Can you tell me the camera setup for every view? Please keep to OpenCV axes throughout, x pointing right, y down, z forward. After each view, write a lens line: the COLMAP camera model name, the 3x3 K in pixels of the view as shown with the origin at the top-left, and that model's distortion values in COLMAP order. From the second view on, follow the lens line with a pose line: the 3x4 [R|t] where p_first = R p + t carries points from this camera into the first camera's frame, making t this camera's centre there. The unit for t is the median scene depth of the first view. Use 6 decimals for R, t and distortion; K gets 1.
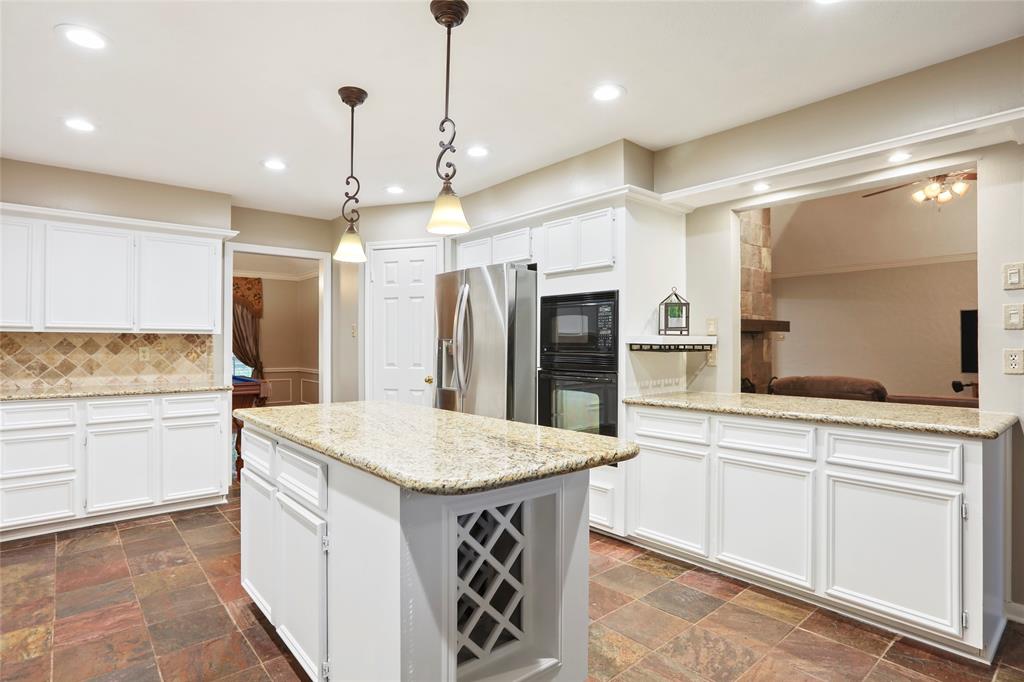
lens RADIAL K [[534.0, 0, 512.0], [0, 534.0, 341.0], [0, 0, 1]] dist [-0.047264, 0.022868]
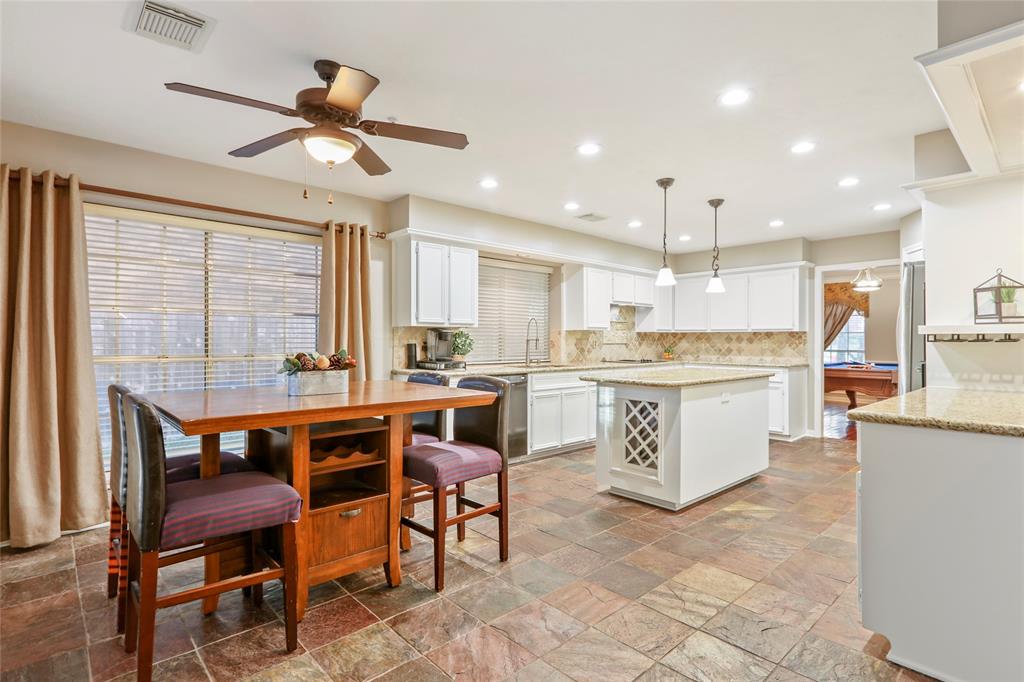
lens RADIAL K [[506.3, 0, 516.6], [0, 506.3, 338.2], [0, 0, 1]] dist [0.028223, -0.000023]
pose [[0.047135, -0.005575, -0.998873, 1.099143], [0.004050, 0.999977, -0.005390, 0.014243], [0.998880, -0.003792, 0.047156, 0.160466]]
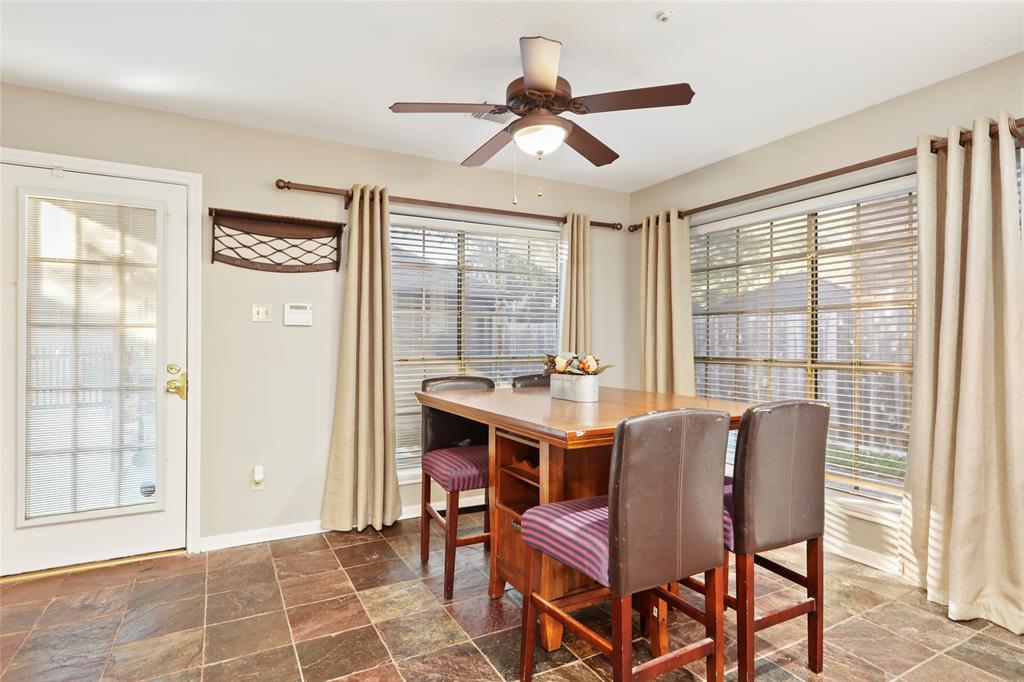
lens RADIAL K [[535.4, 0, 512.0], [0, 535.4, 341.0], [0, 0, 1]] dist [0.000506, -0.000198]
pose [[-0.976819, -0.002193, 0.214058, 0.264039], [-0.004574, 0.999933, -0.010628, 0.020426], [-0.214020, -0.011360, -0.976763, 0.630075]]
